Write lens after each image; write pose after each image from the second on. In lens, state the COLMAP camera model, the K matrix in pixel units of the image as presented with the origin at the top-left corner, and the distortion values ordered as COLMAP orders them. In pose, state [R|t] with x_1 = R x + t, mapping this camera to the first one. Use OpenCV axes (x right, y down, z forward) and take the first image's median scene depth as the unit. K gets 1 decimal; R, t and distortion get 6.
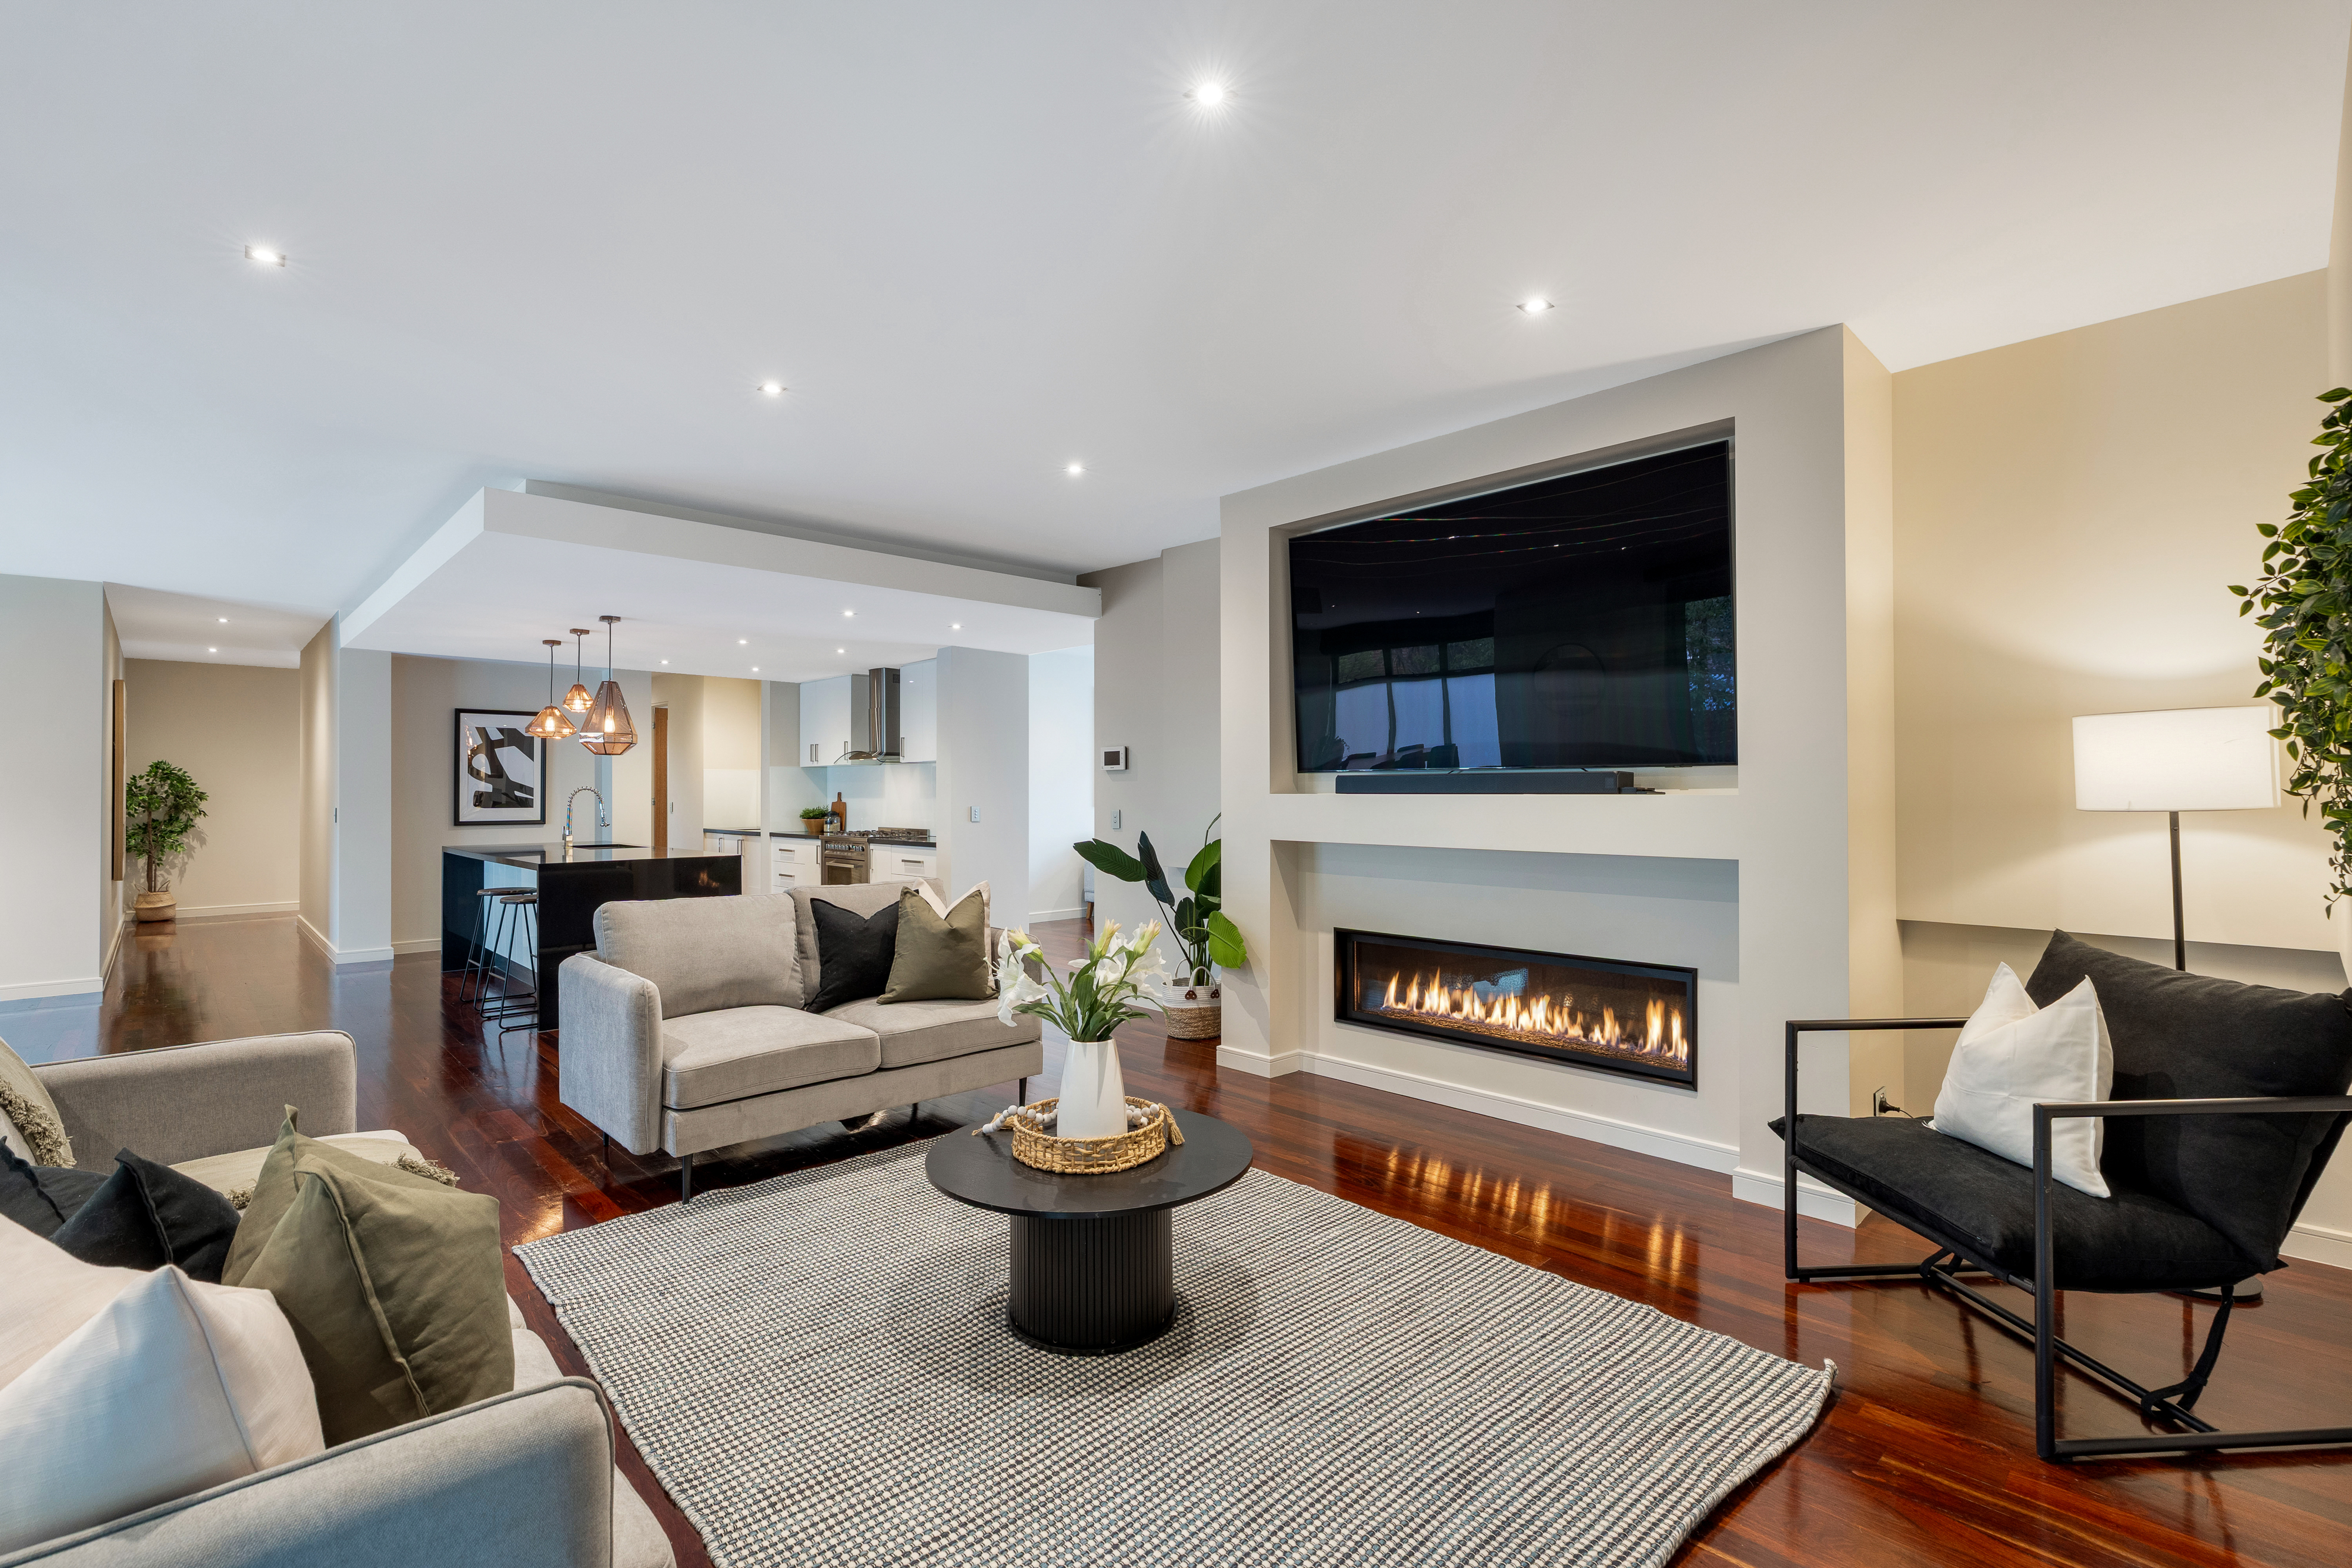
lens RADIAL K [[1069.6, 0, 1176.0], [0, 1069.6, 784.0], [0, 0, 1]] dist [-0.000996, -0.000302]
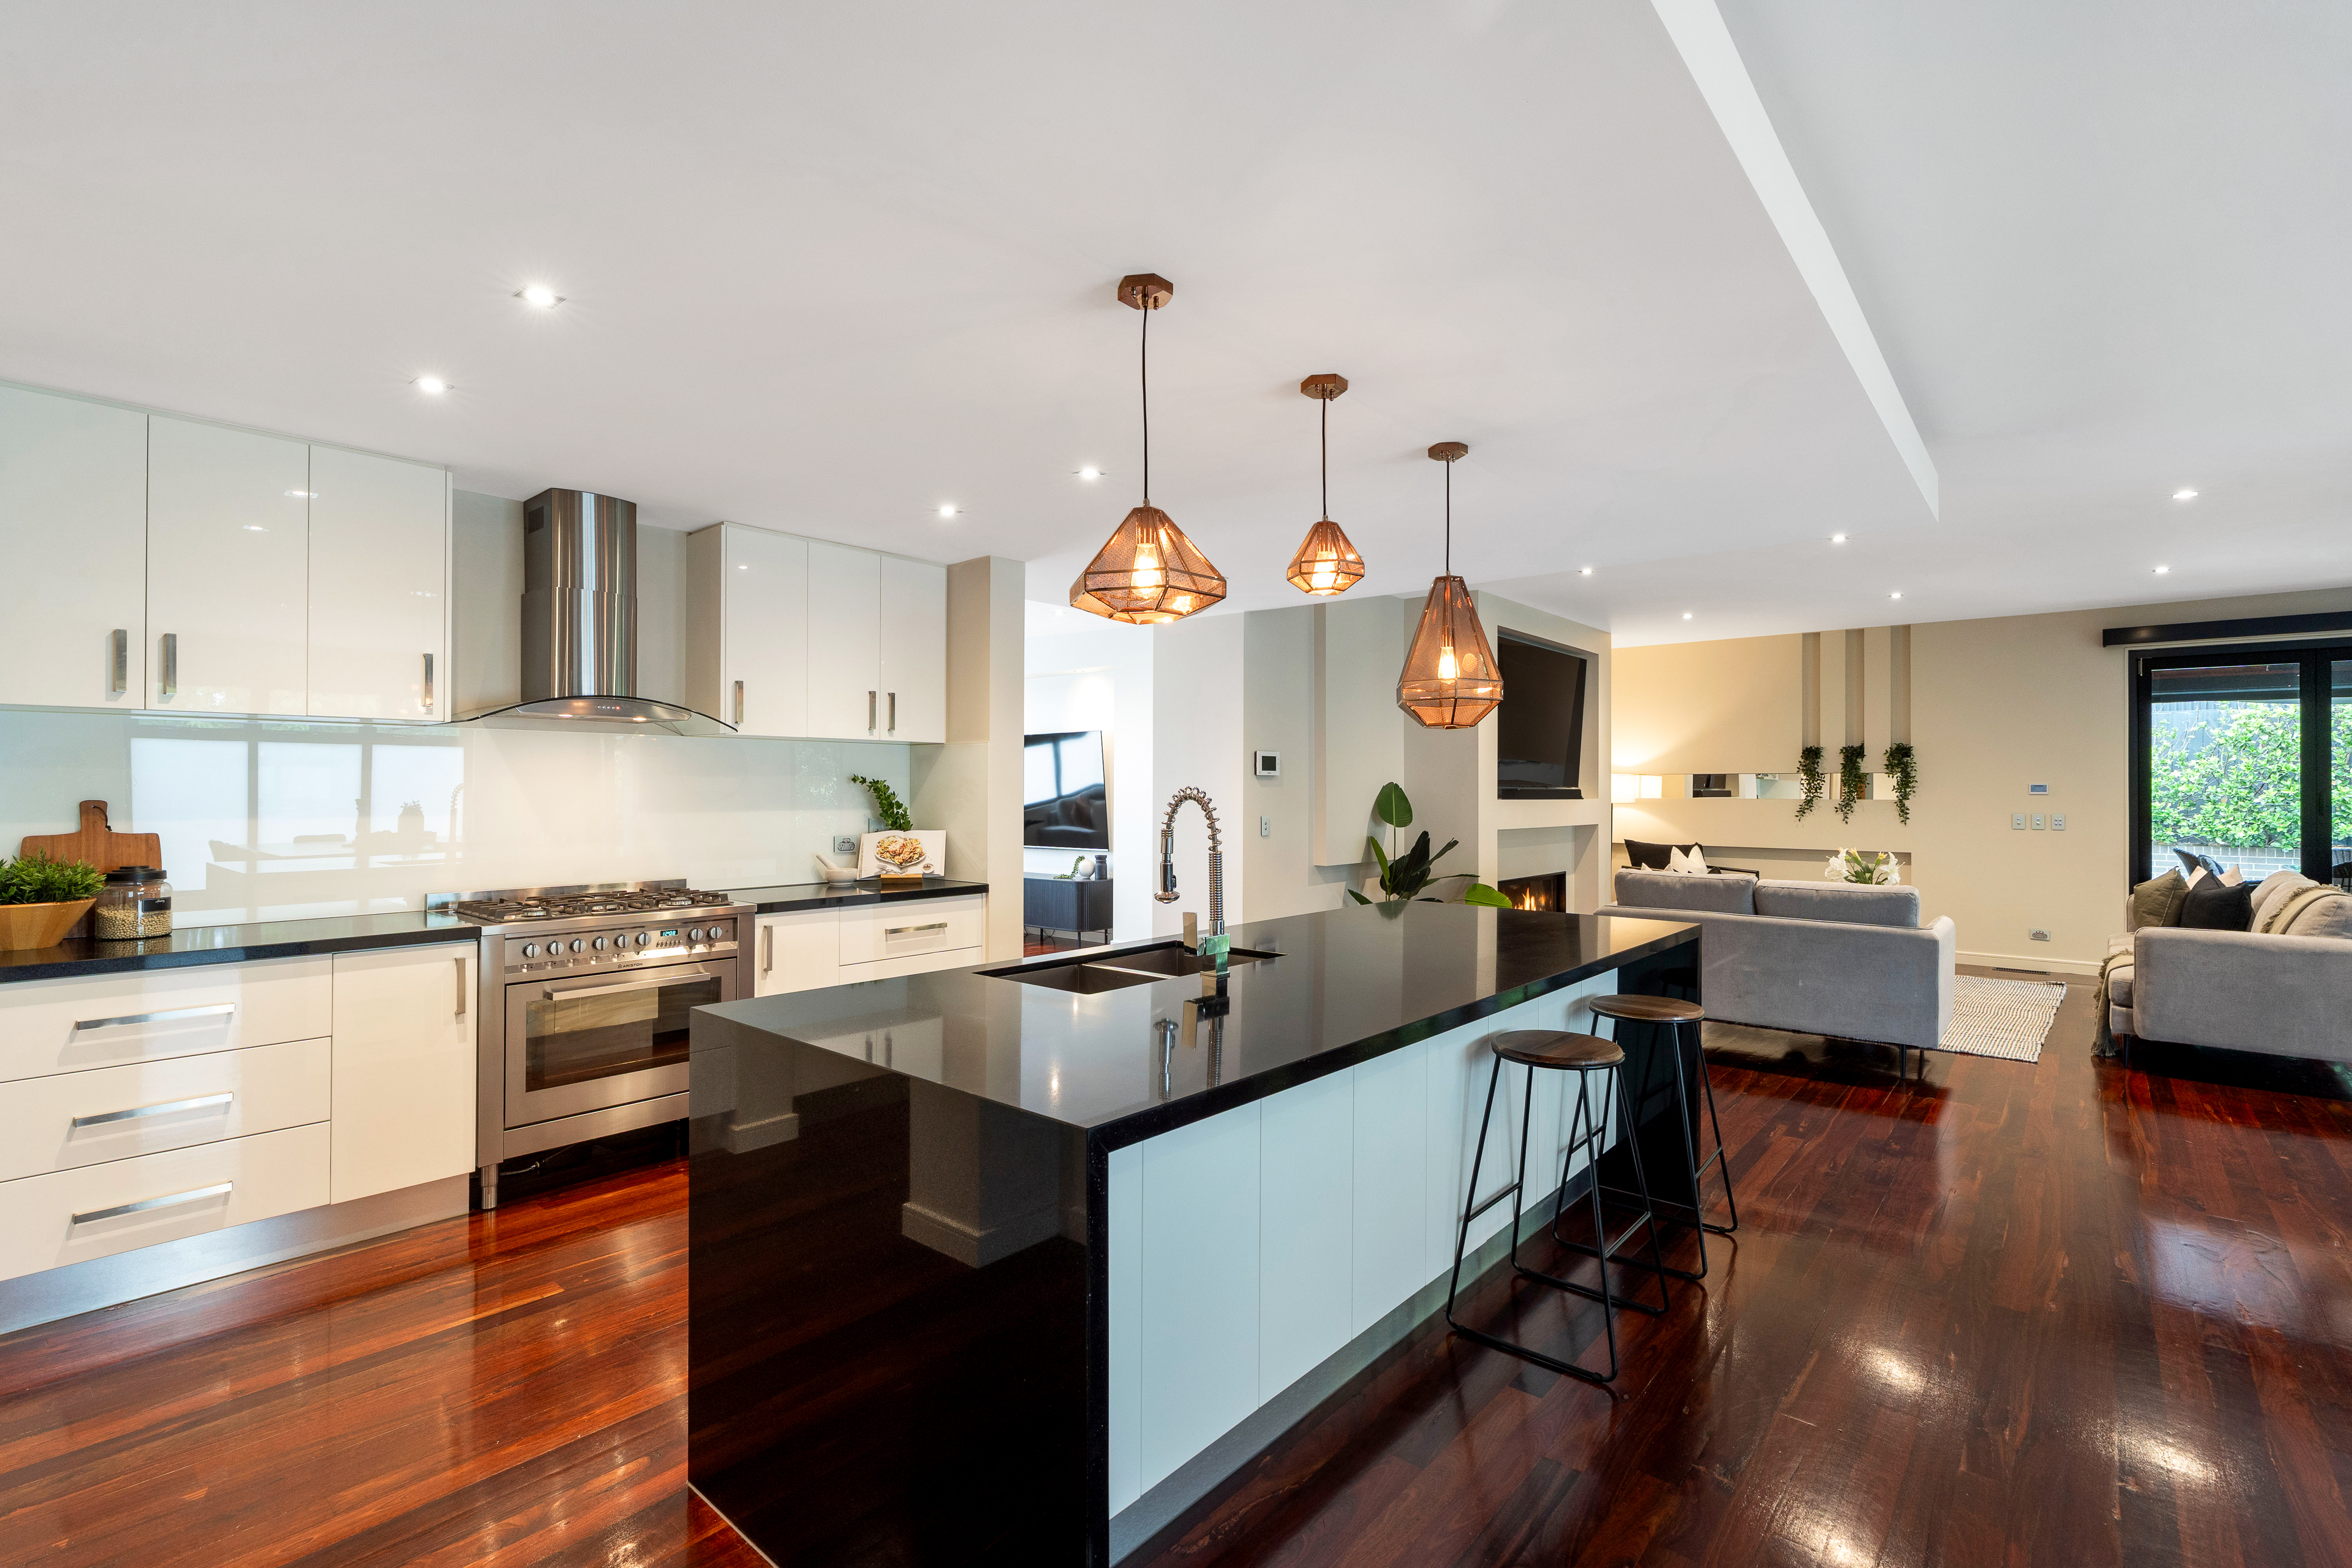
lens RADIAL K [[1069.6, 0, 1176.0], [0, 1069.6, 784.0], [0, 0, 1]] dist [-0.000996, -0.000302]
pose [[-0.107369, 0.001308, 0.994218, -1.423442], [-0.015932, 0.999868, -0.003036, -0.001390], [-0.994092, -0.016166, -0.107334, 1.671232]]
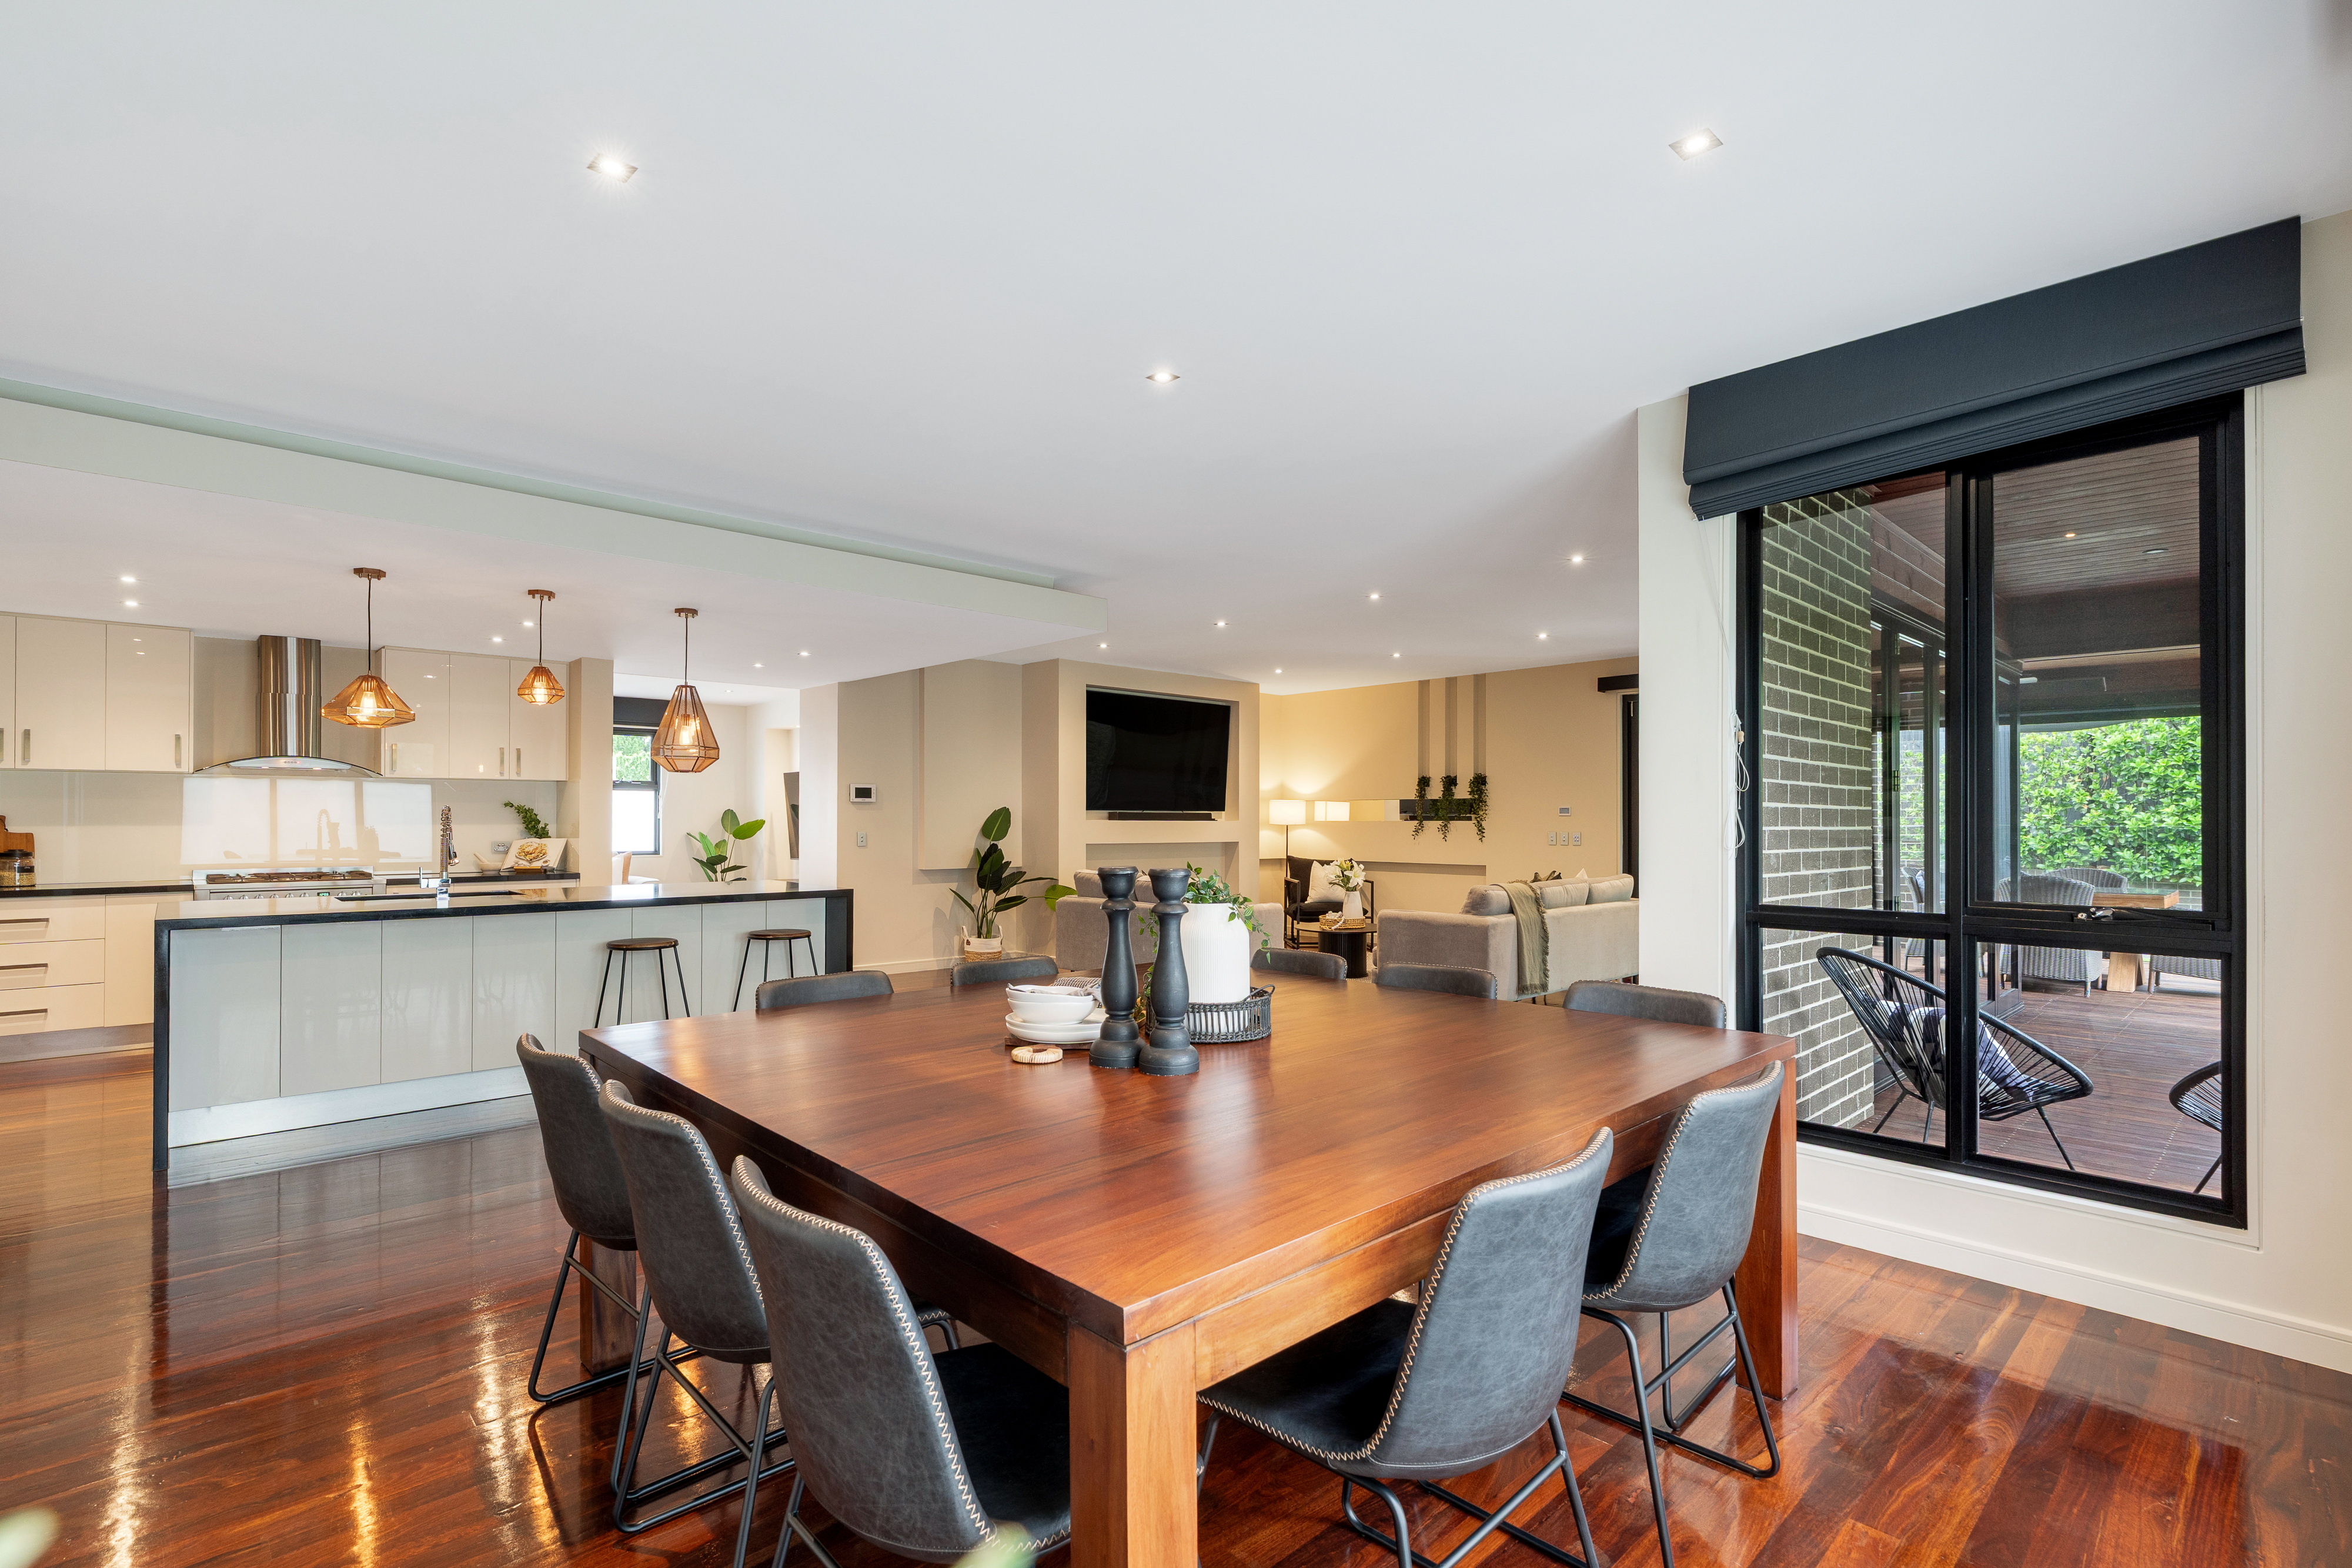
lens RADIAL K [[1091.0, 0, 1130.4], [0, 1091.0, 807.6], [0, 0, 1]] dist [0.011033, 0.000540]
pose [[0.027758, 0.007851, 0.999584, -1.966154], [-0.013877, 0.999876, -0.007468, -0.000647], [-0.999518, -0.013664, 0.027864, 0.891510]]
